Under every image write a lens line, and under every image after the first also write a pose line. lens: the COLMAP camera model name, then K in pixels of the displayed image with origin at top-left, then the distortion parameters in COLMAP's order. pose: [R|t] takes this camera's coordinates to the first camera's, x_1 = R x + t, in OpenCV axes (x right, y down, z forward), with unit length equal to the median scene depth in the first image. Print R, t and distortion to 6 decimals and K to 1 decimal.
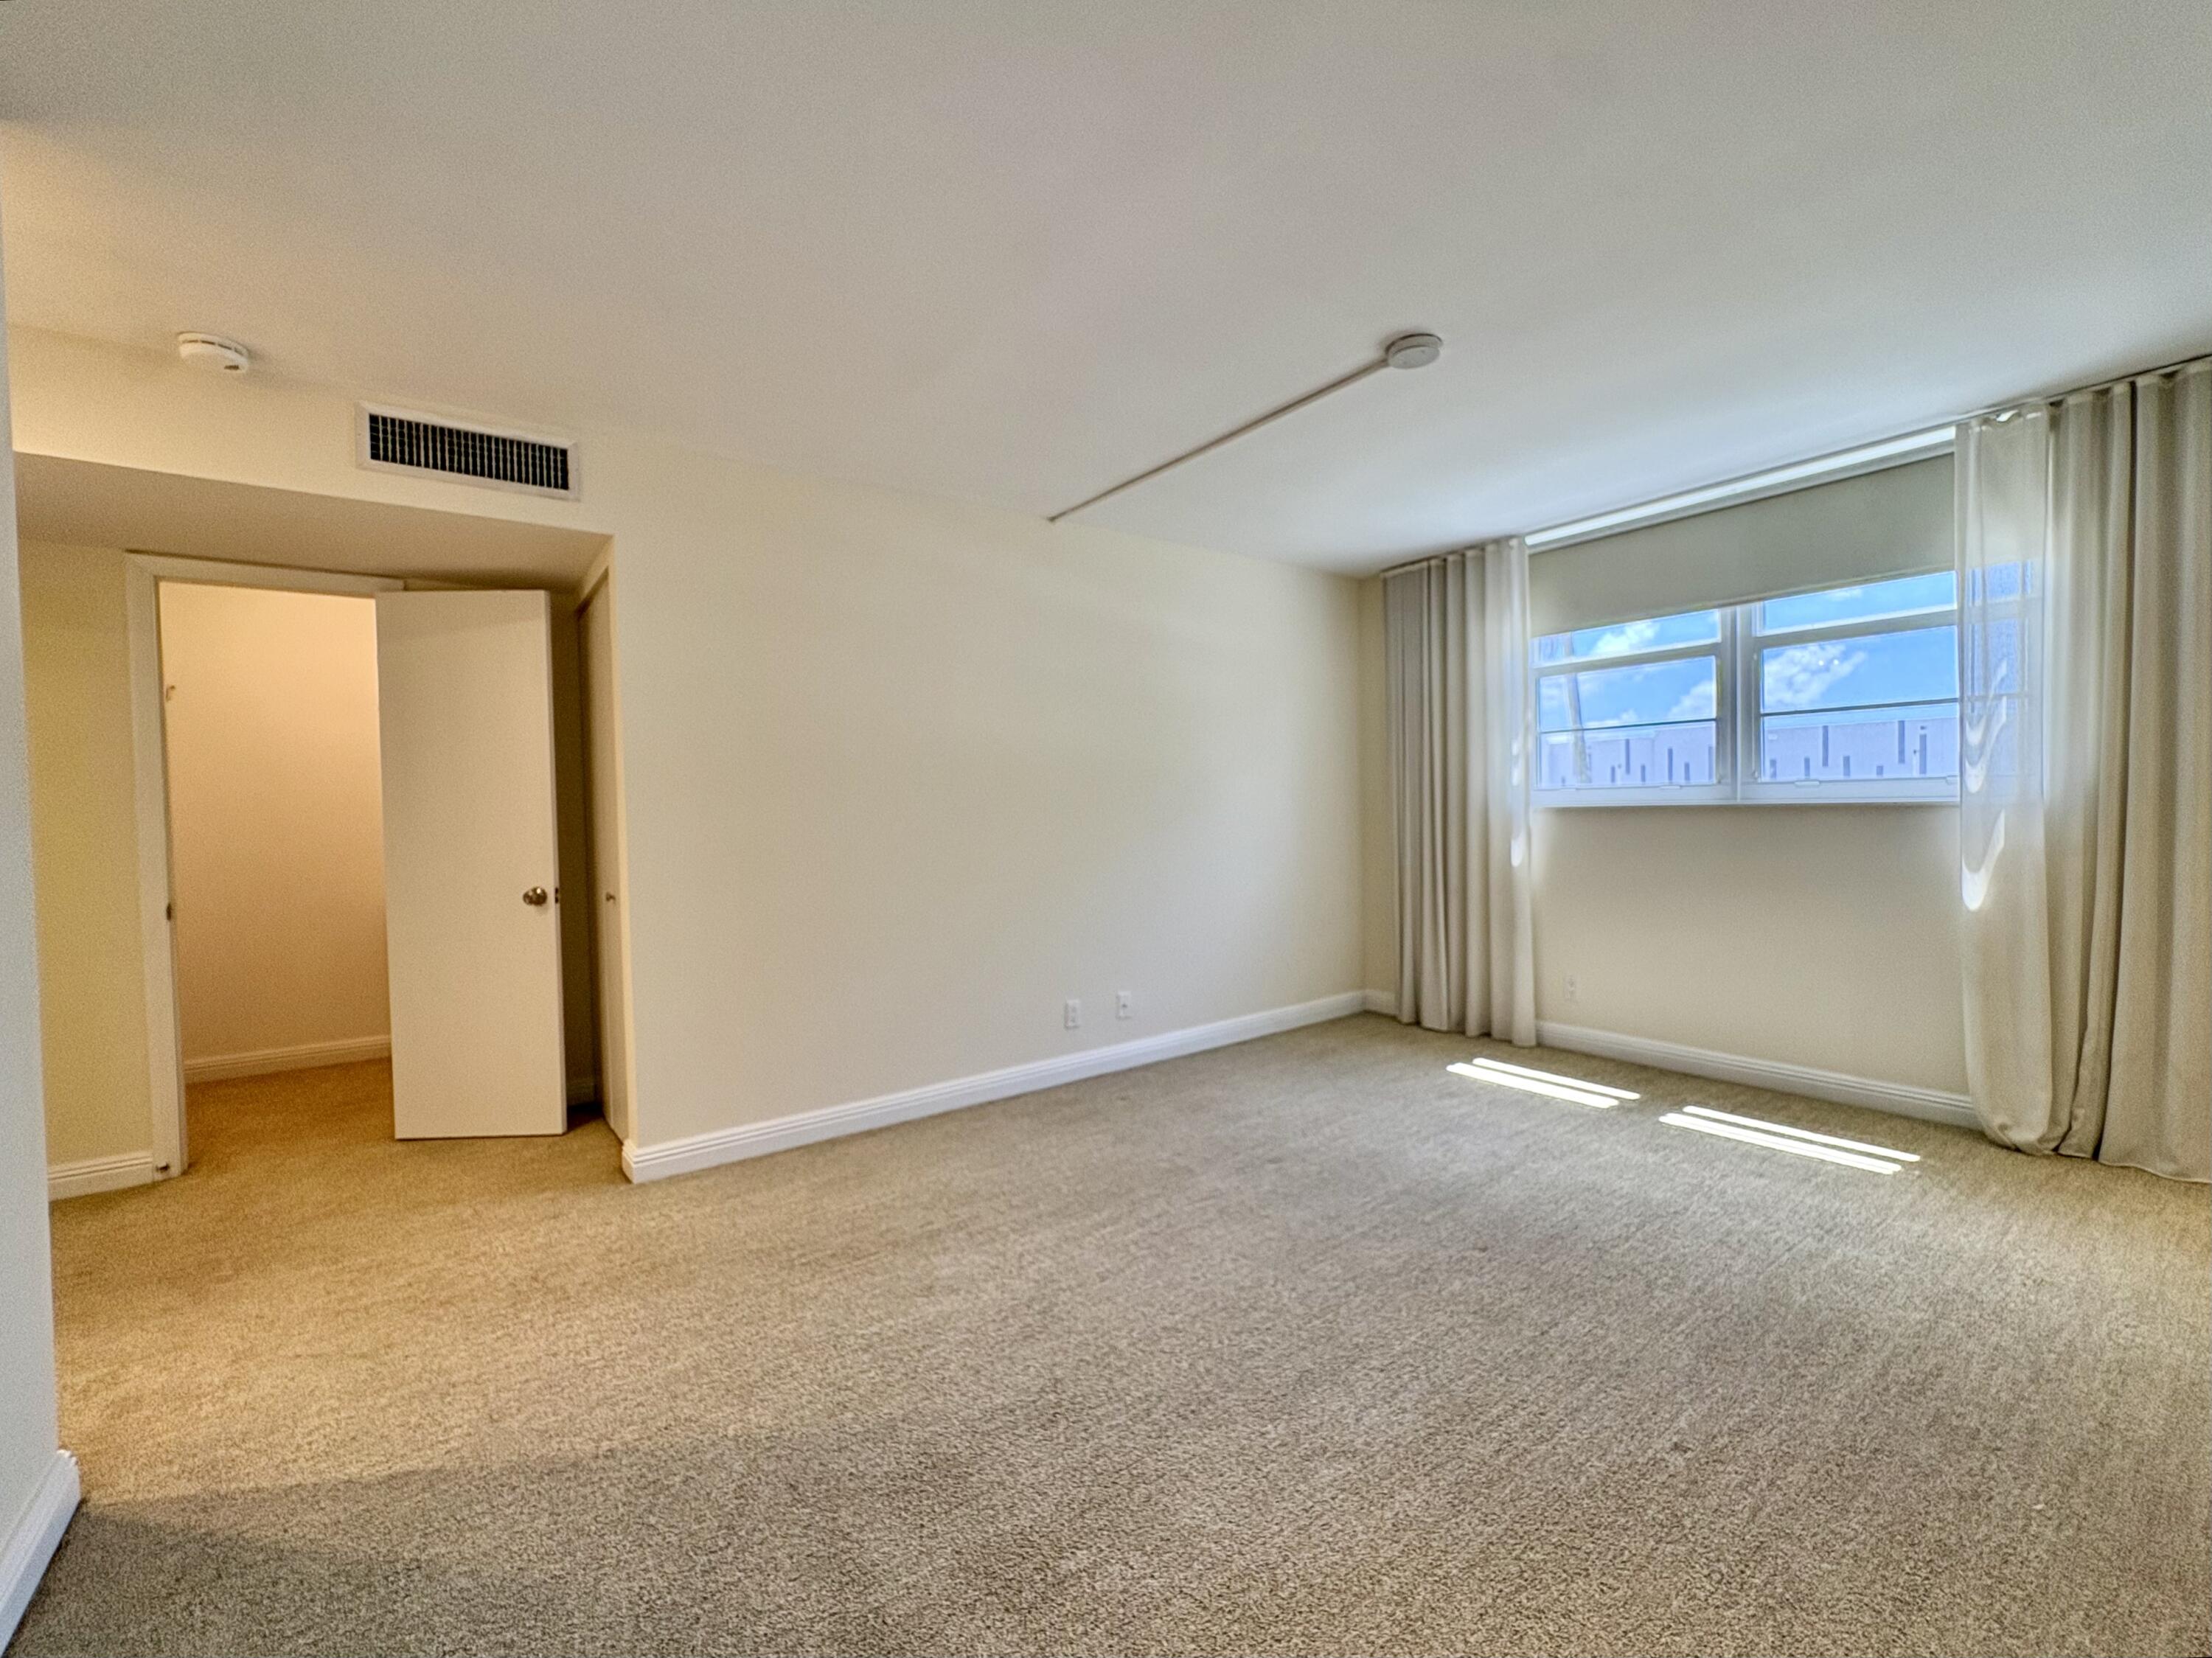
lens RADIAL K [[928.7, 0, 1106.0], [0, 928.7, 829.0], [0, 0, 1]] dist [0.000443, 0.000042]
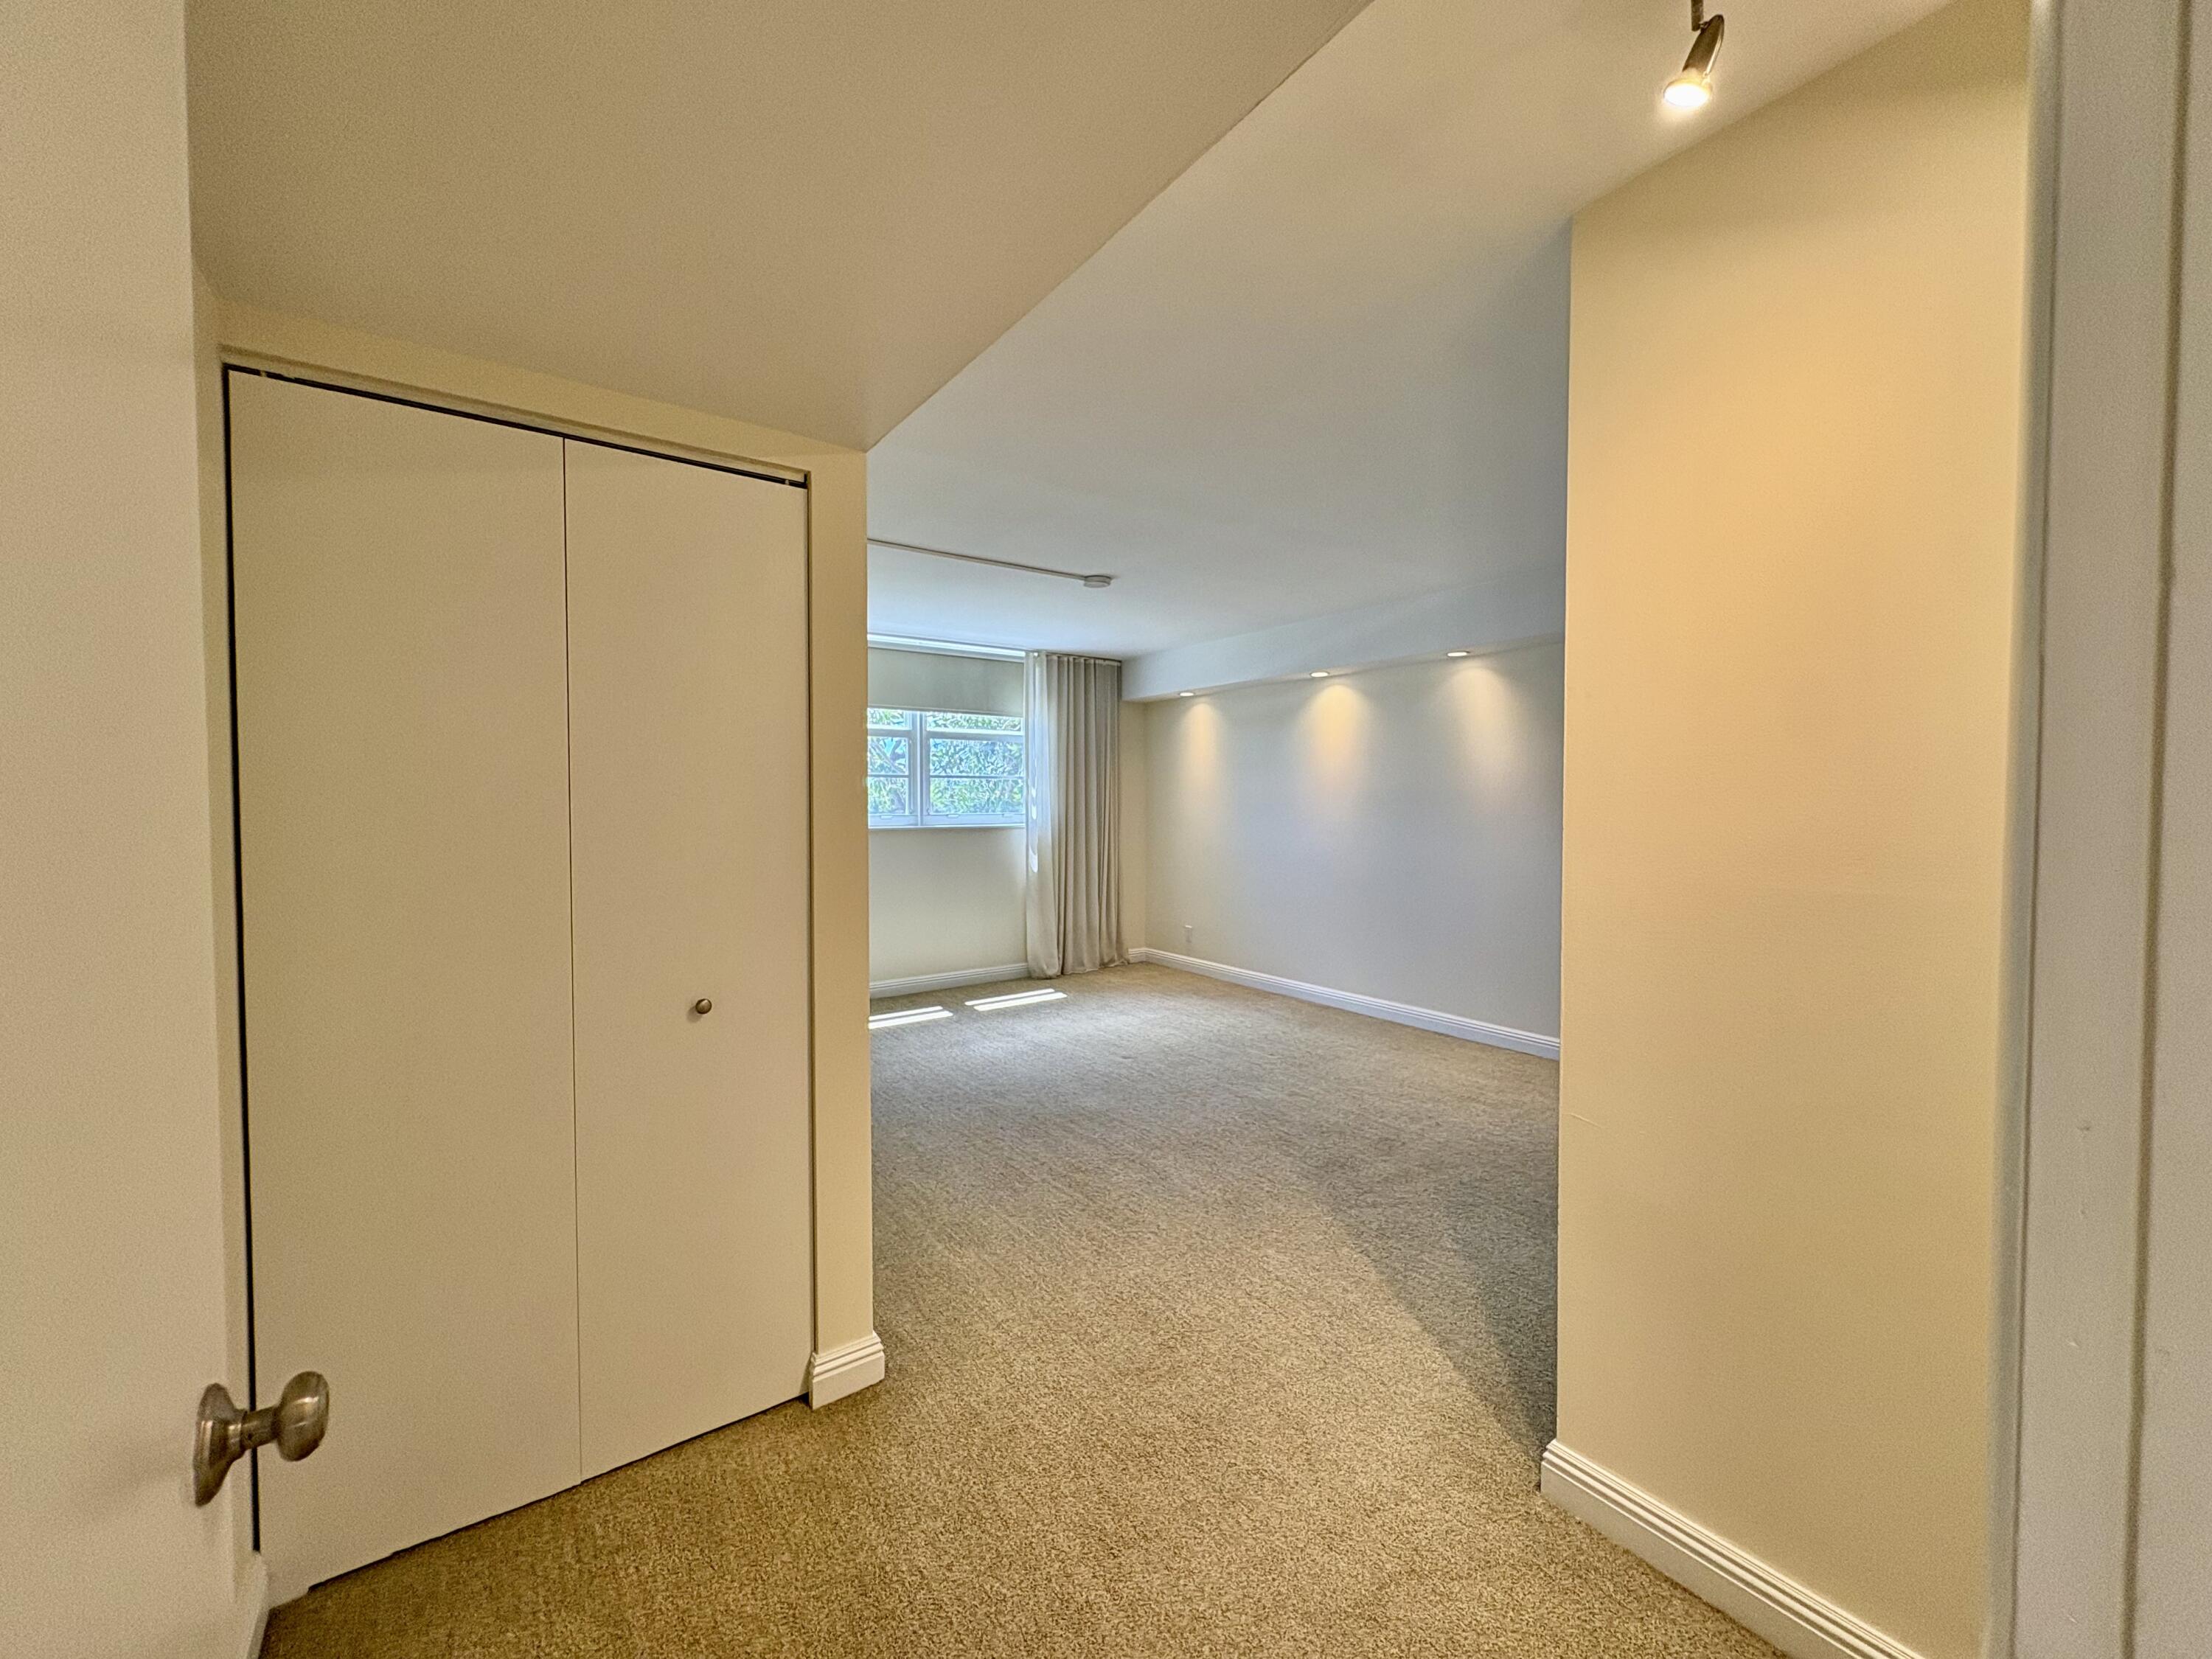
lens RADIAL K [[887.3, 0, 1106.0], [0, 887.3, 829.5], [0, 0, 1]] dist [0.000056, -0.000058]
pose [[0.017928, -0.009741, 0.999792, -0.963356], [0.026485, 0.999606, 0.009264, -0.031009], [-0.999488, 0.026313, 0.018179, 0.657169]]
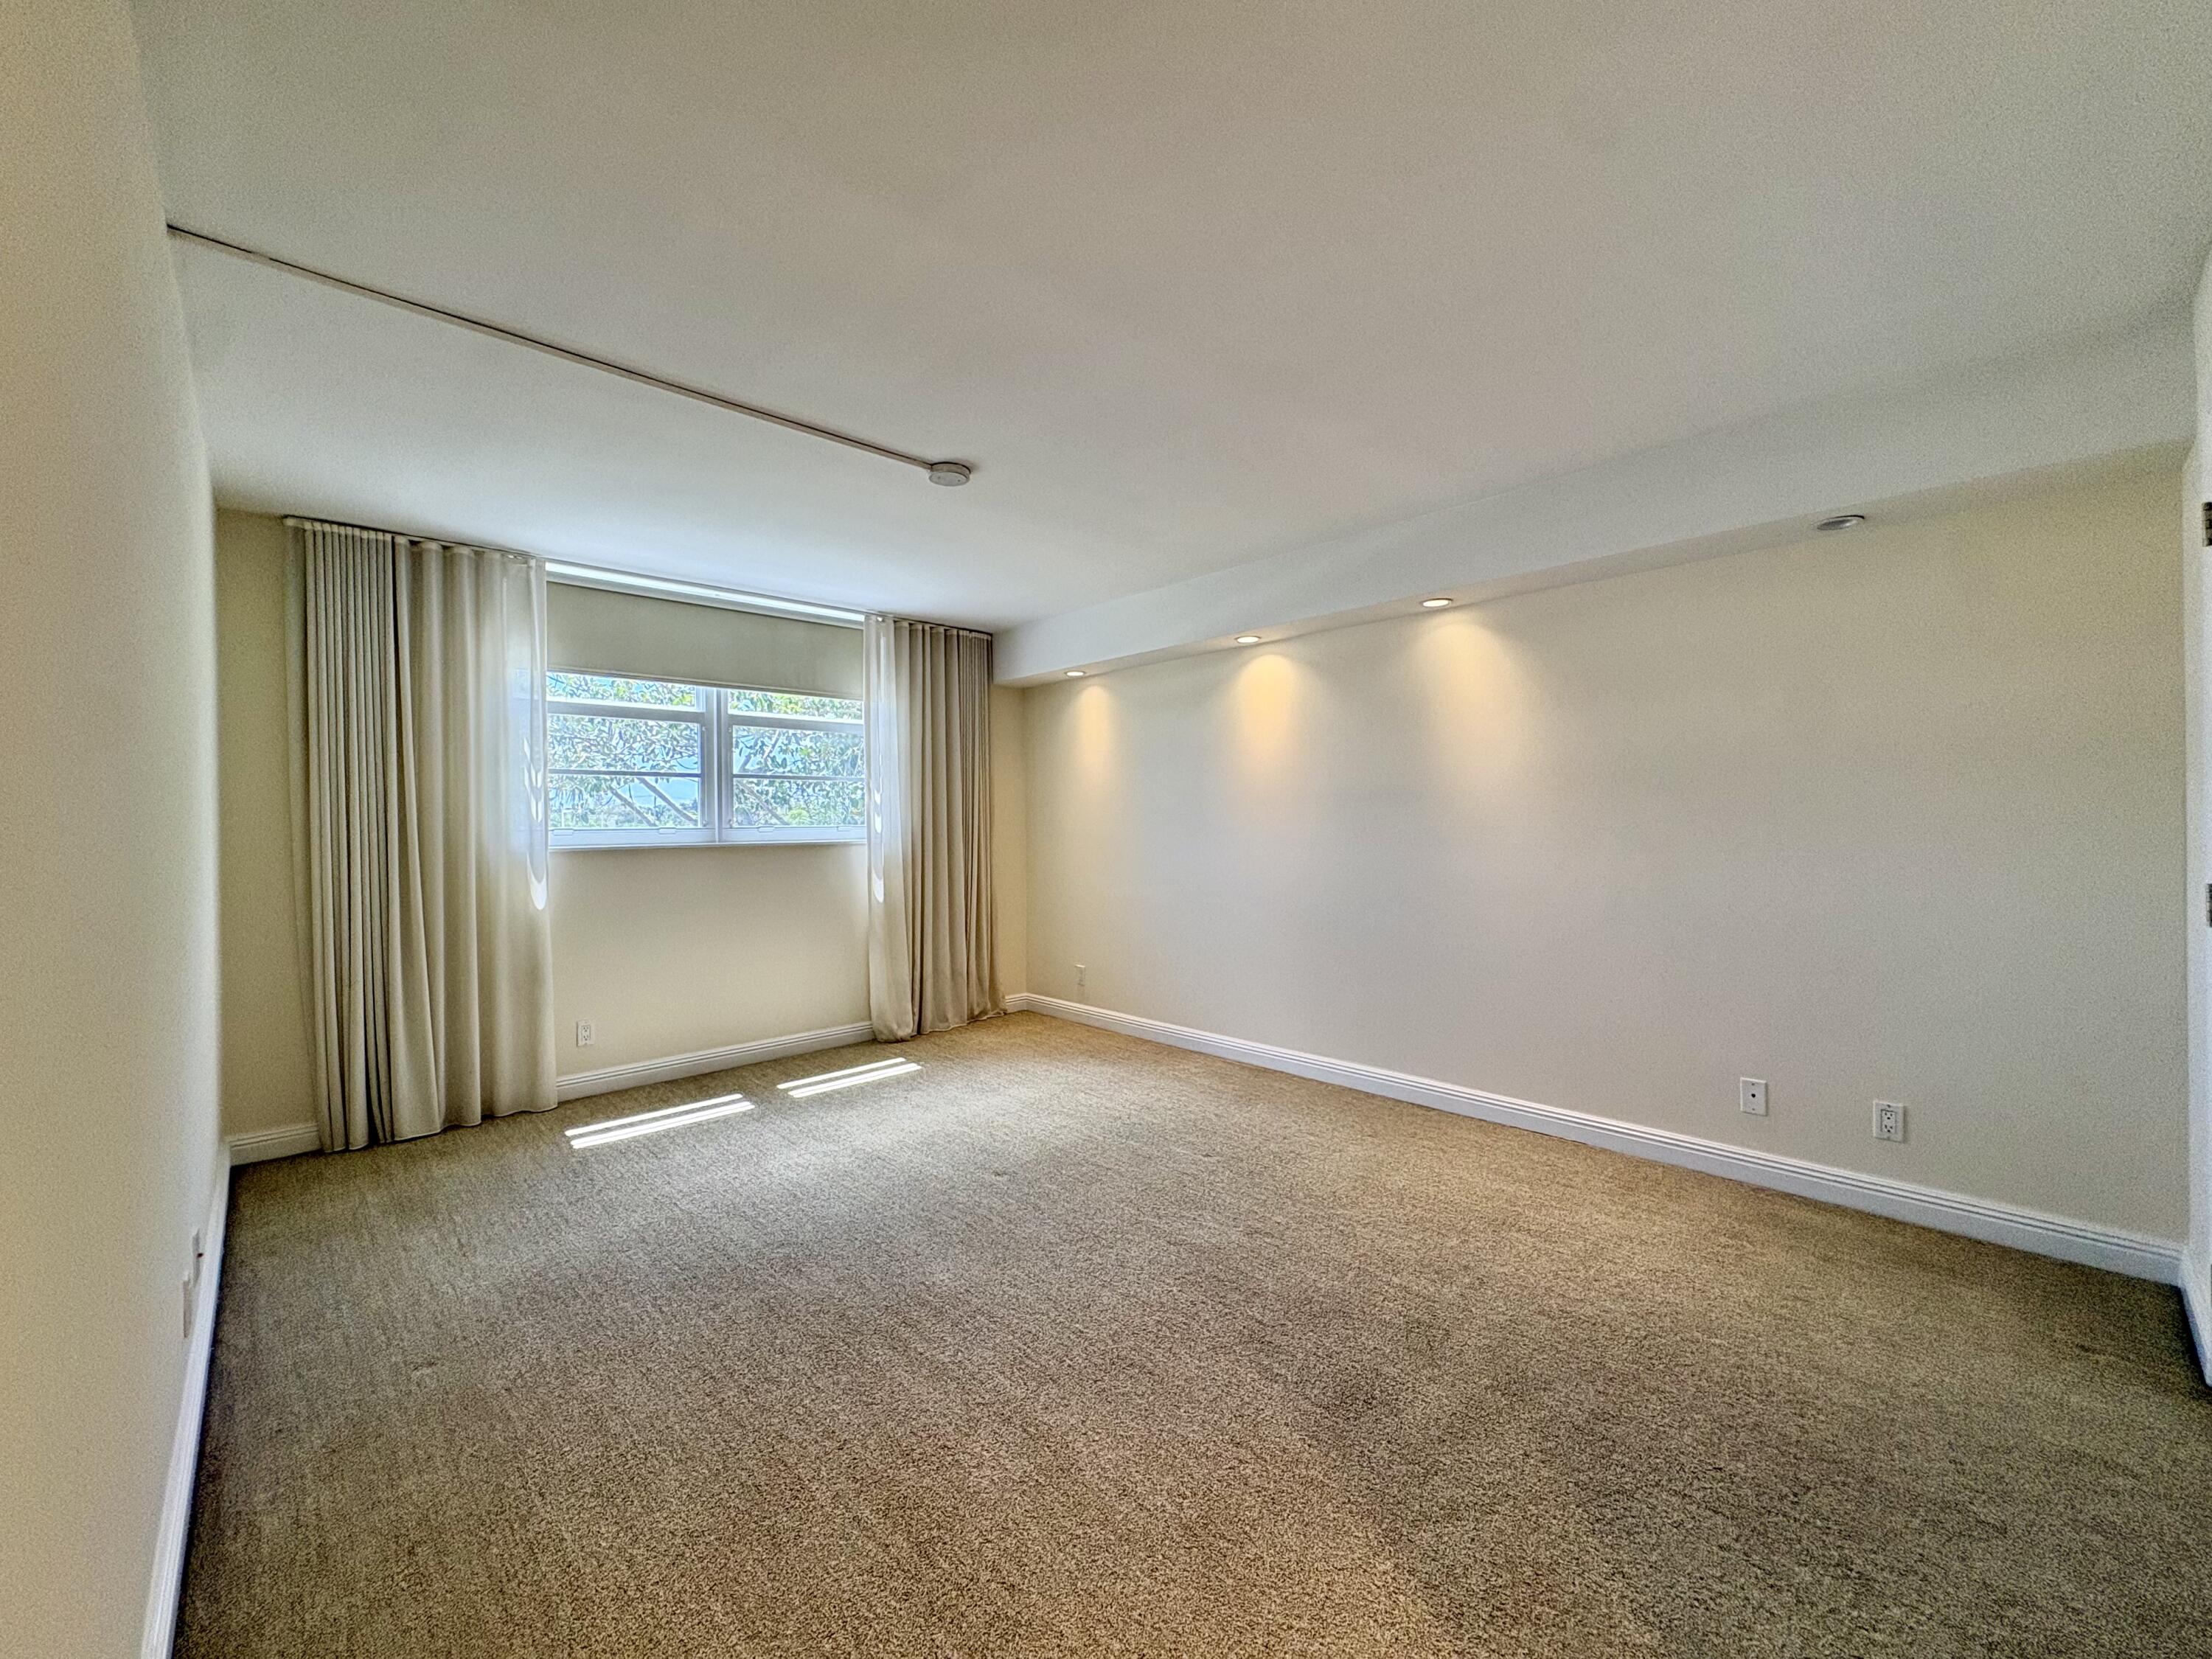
lens RADIAL K [[887.3, 0, 1106.0], [0, 887.3, 829.5], [0, 0, 1]] dist [0.000056, -0.000058]
pose [[-0.117334, 0.016992, 0.992947, -0.583269], [0.038661, 0.999174, -0.012531, -0.013464], [-0.992340, 0.036918, -0.117894, 0.647391]]
